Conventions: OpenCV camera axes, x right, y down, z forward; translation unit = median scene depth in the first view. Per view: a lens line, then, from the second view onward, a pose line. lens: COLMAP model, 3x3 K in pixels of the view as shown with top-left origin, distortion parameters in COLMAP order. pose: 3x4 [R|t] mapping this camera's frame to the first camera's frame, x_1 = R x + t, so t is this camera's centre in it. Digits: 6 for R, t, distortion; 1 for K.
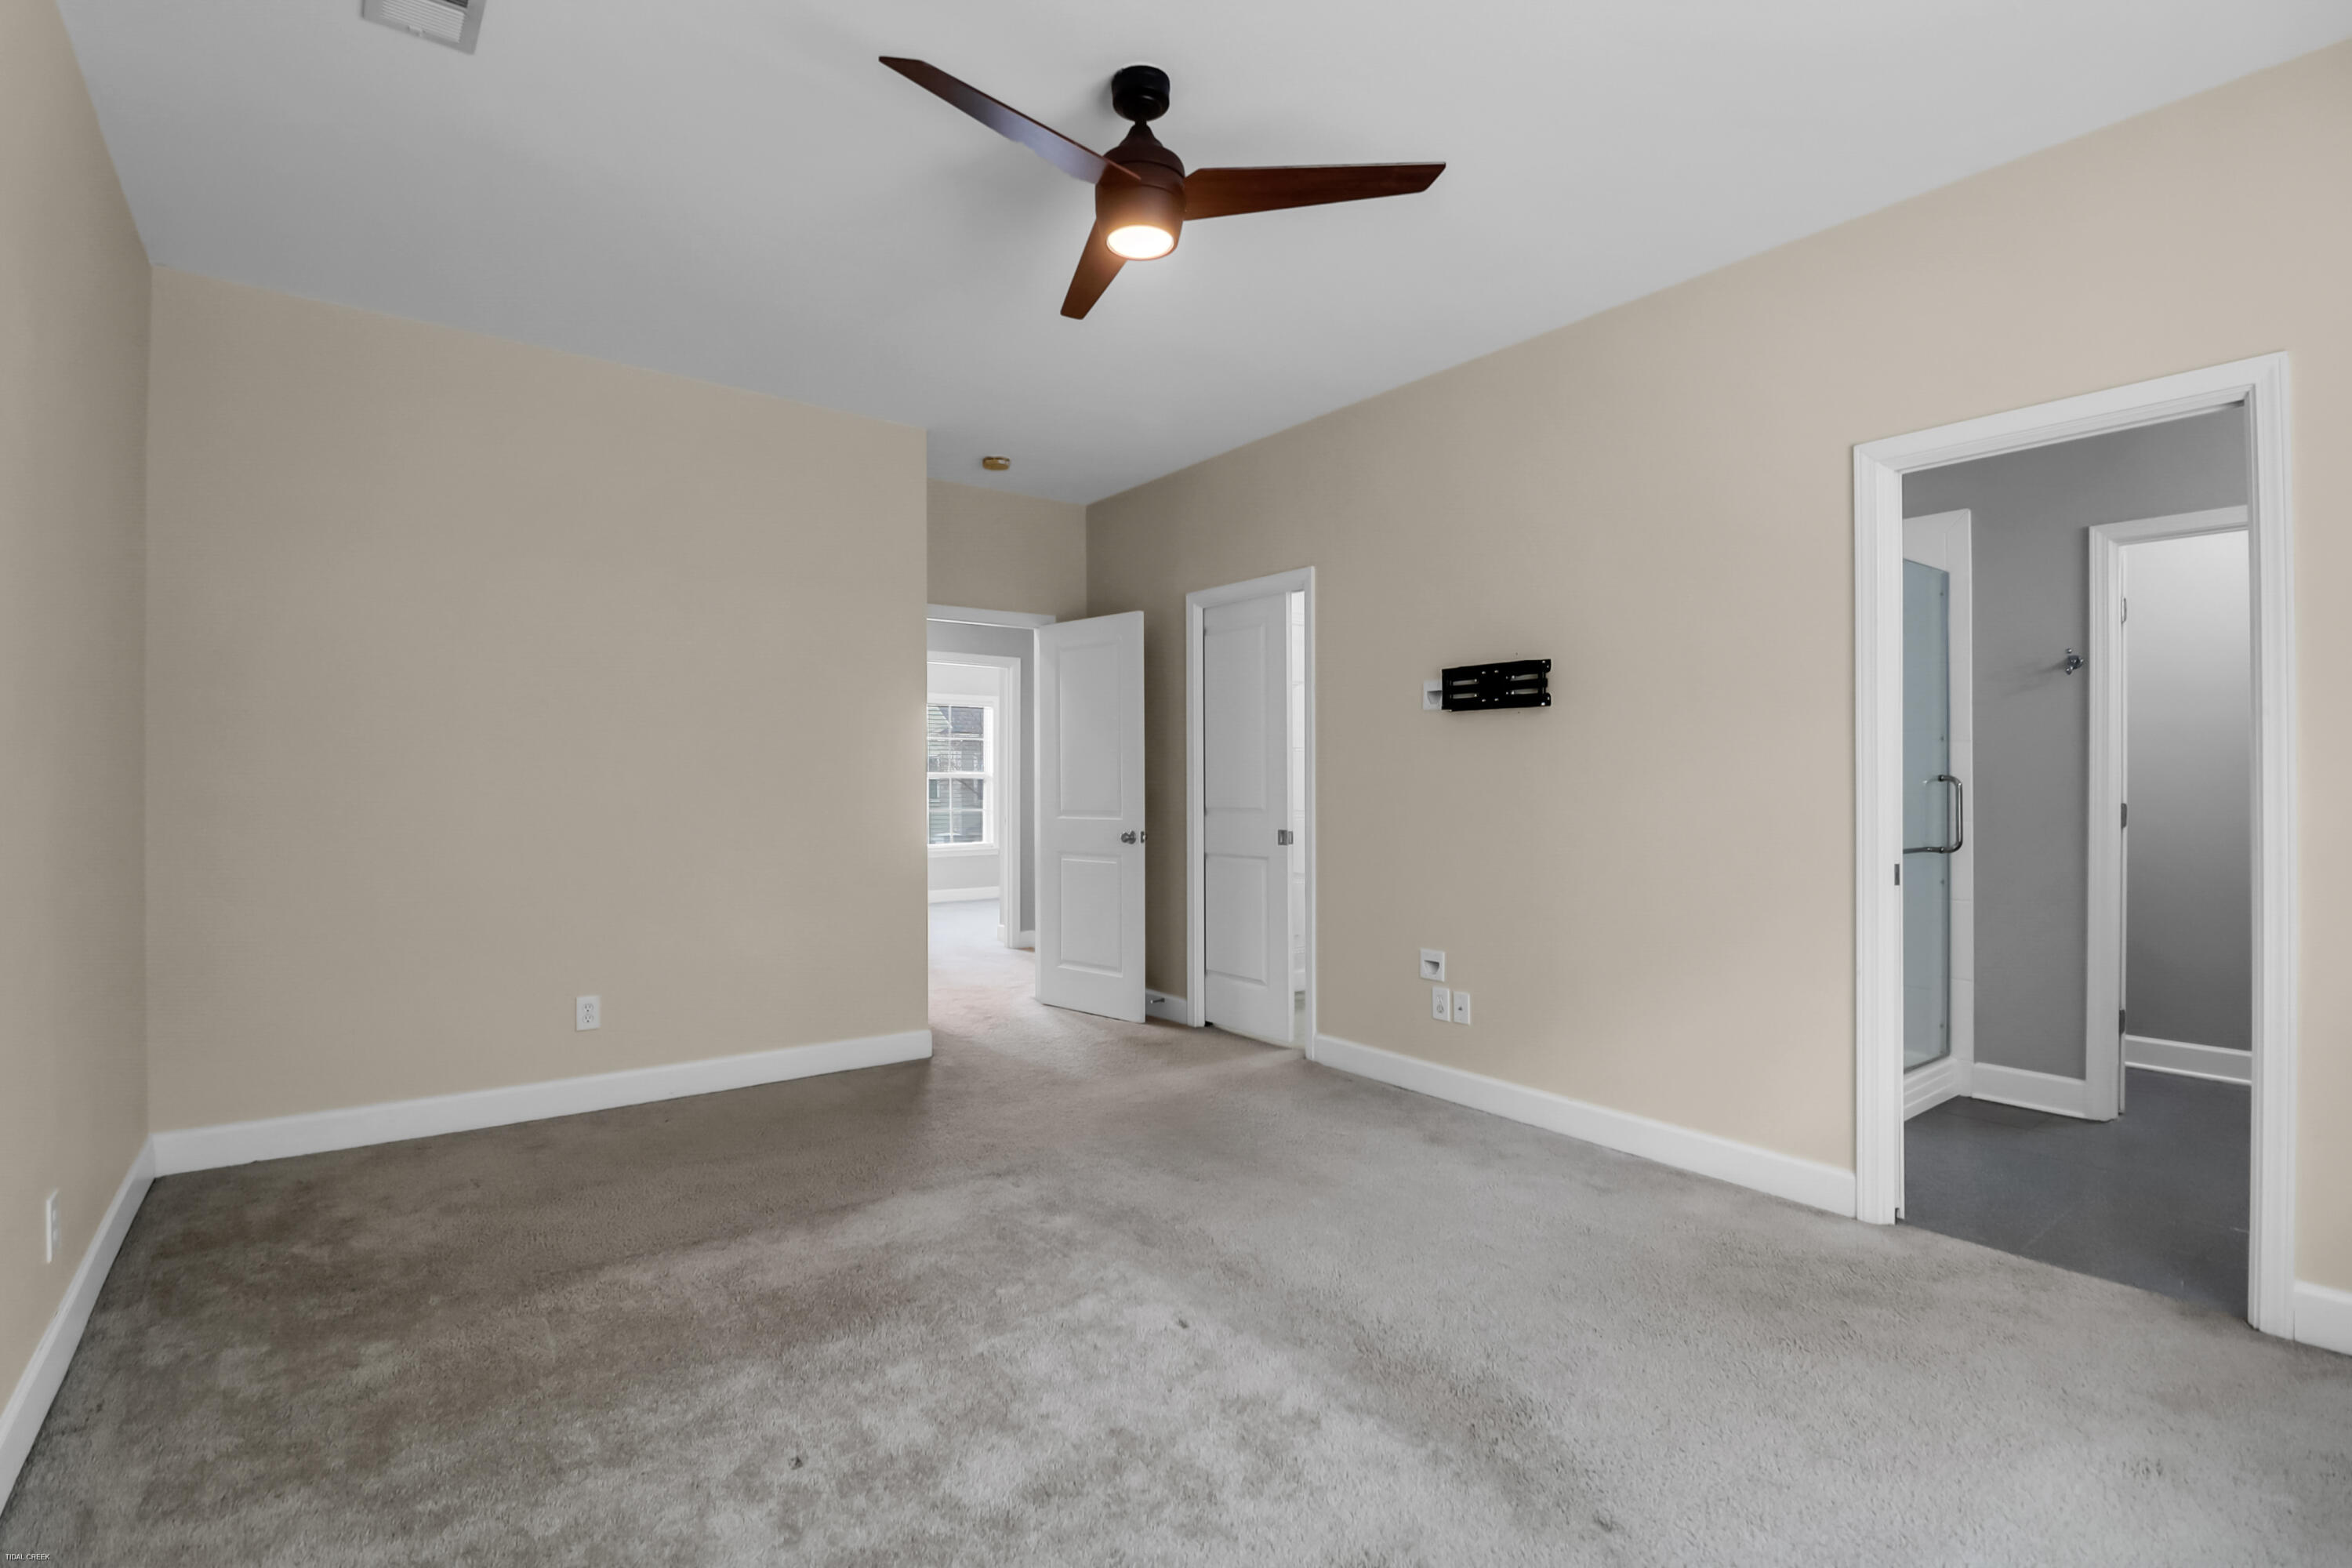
lens RADIAL K [[1099.3, 0, 1174.0], [0, 1099.3, 791.7], [0, 0, 1]] dist [-0.012550, 0.000176]
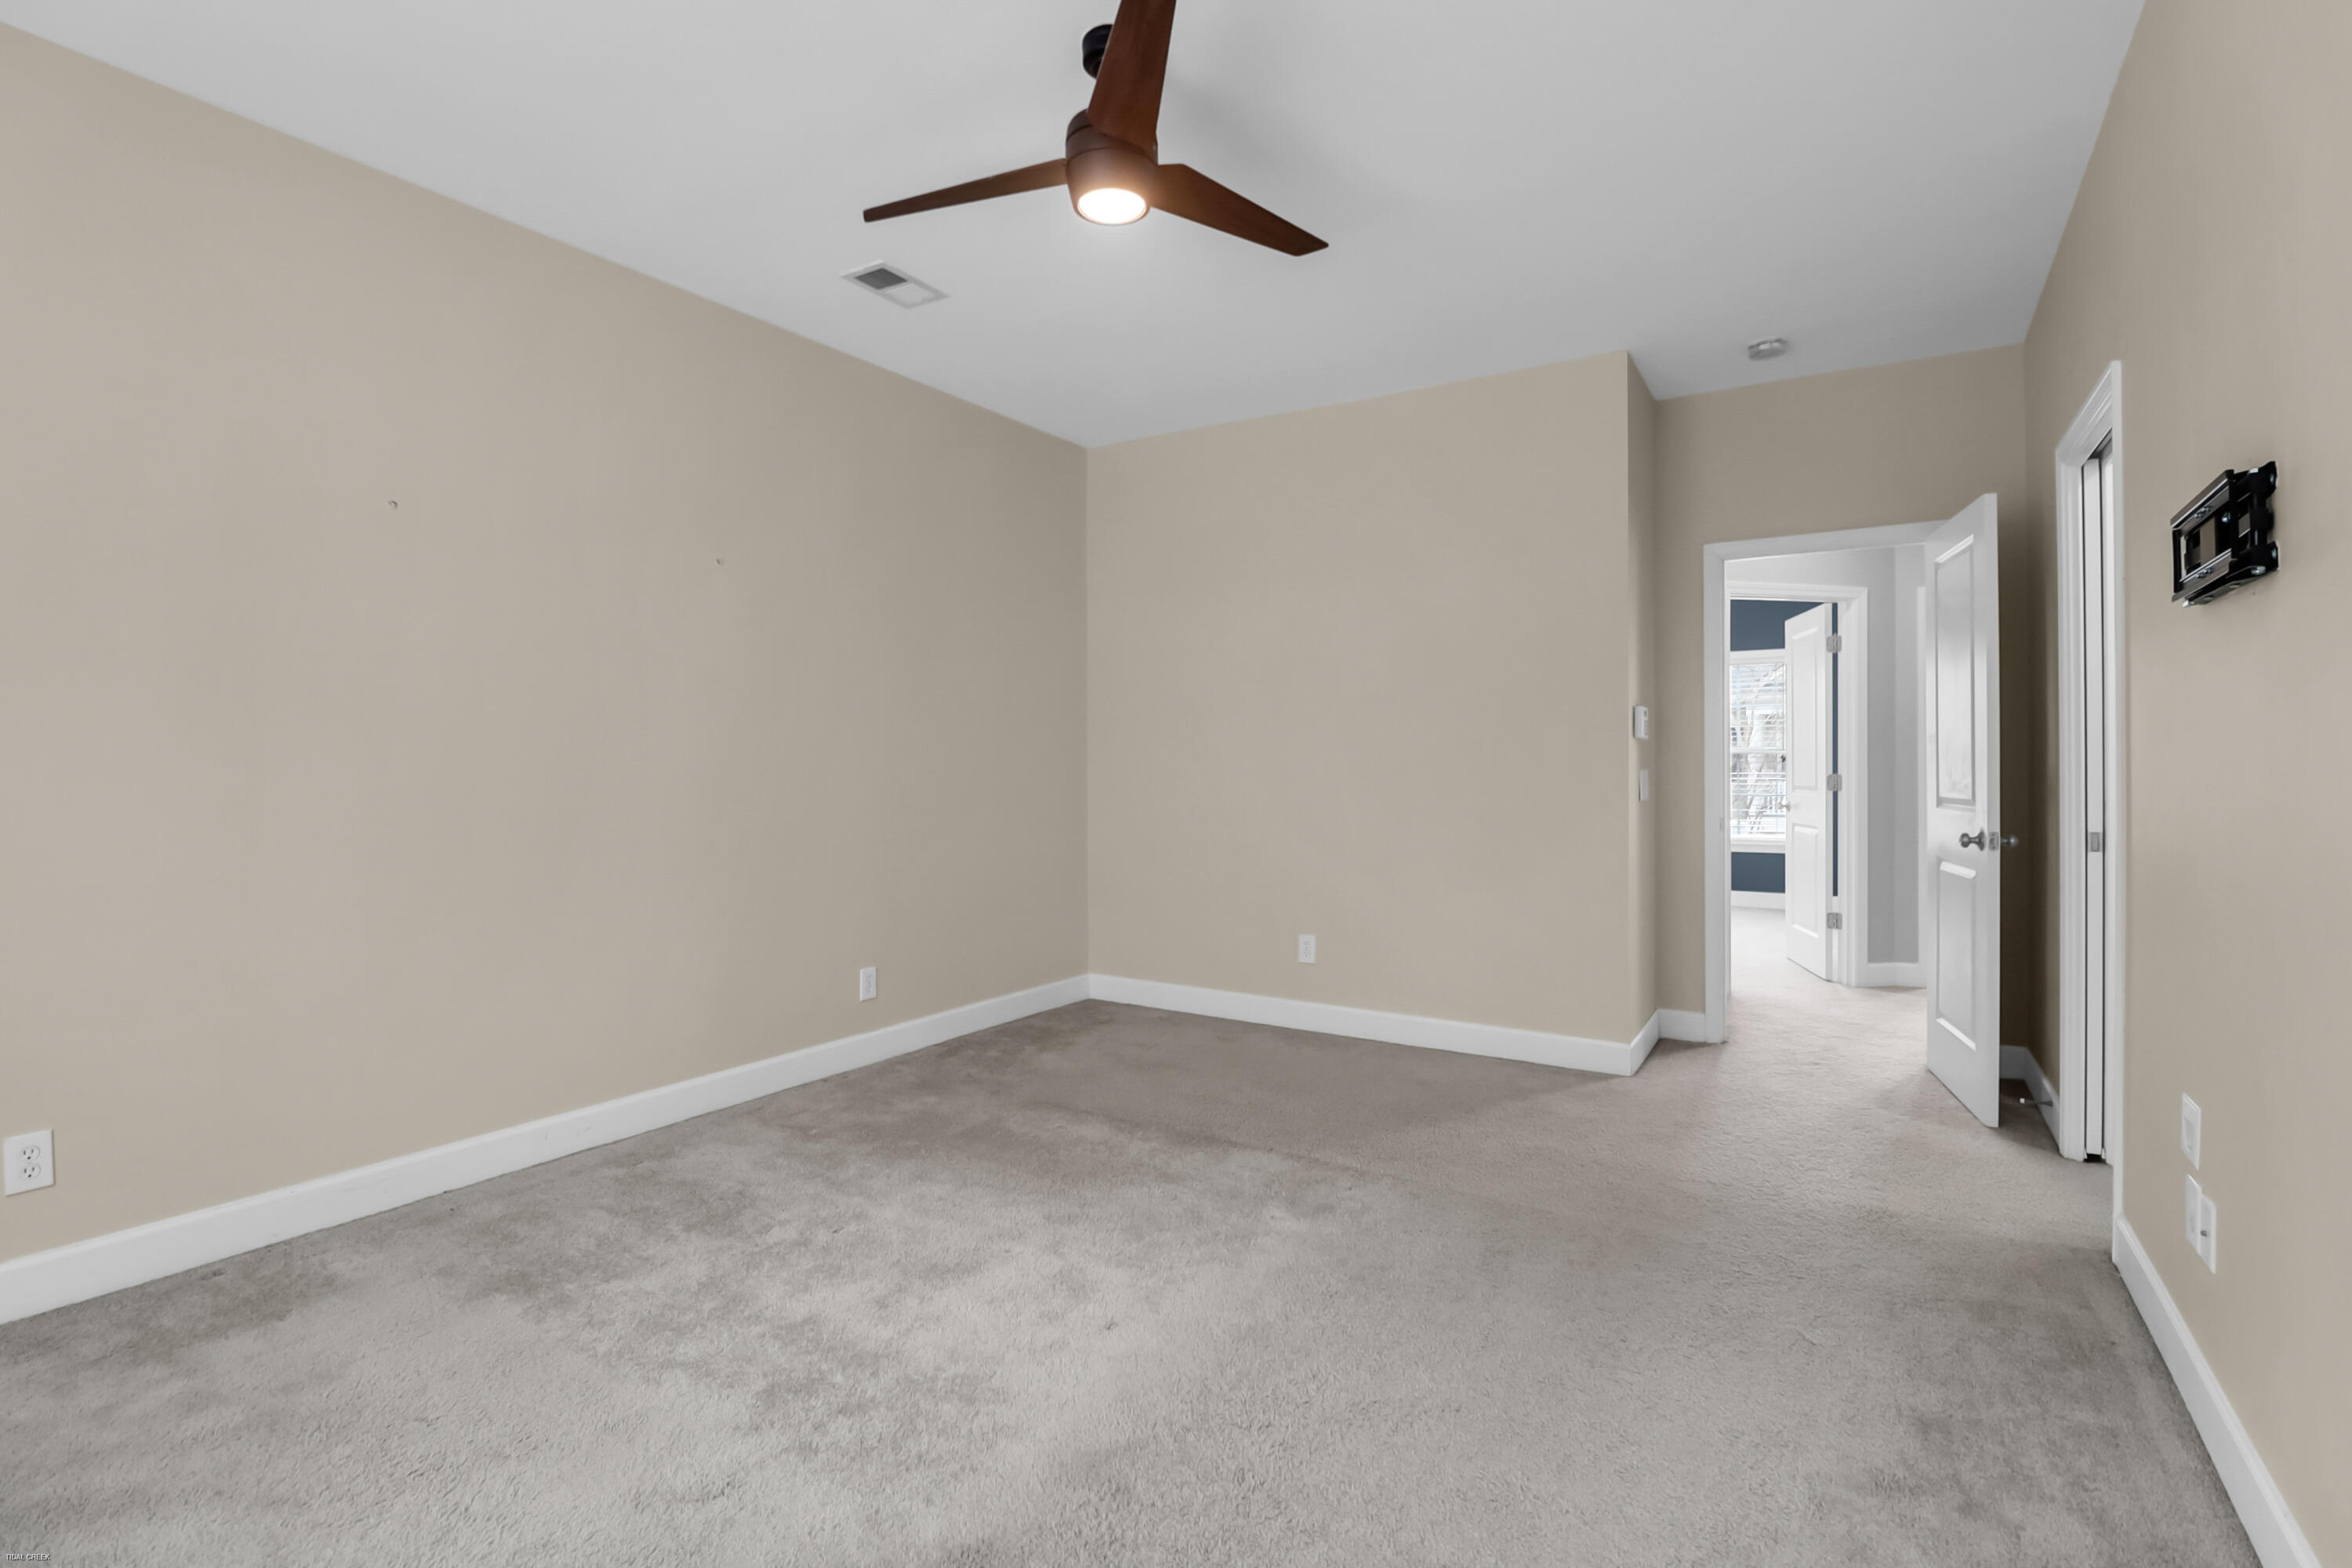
lens RADIAL K [[1099.3, 0, 1167.4], [0, 1099.3, 766.1], [0, 0, 1]] dist [-0.012550, 0.000176]
pose [[0.335845, 0.003167, -0.941912, 0.565623], [-0.001455, 0.999995, 0.002843, -0.004855], [0.941916, 0.000416, 0.335848, 0.442562]]
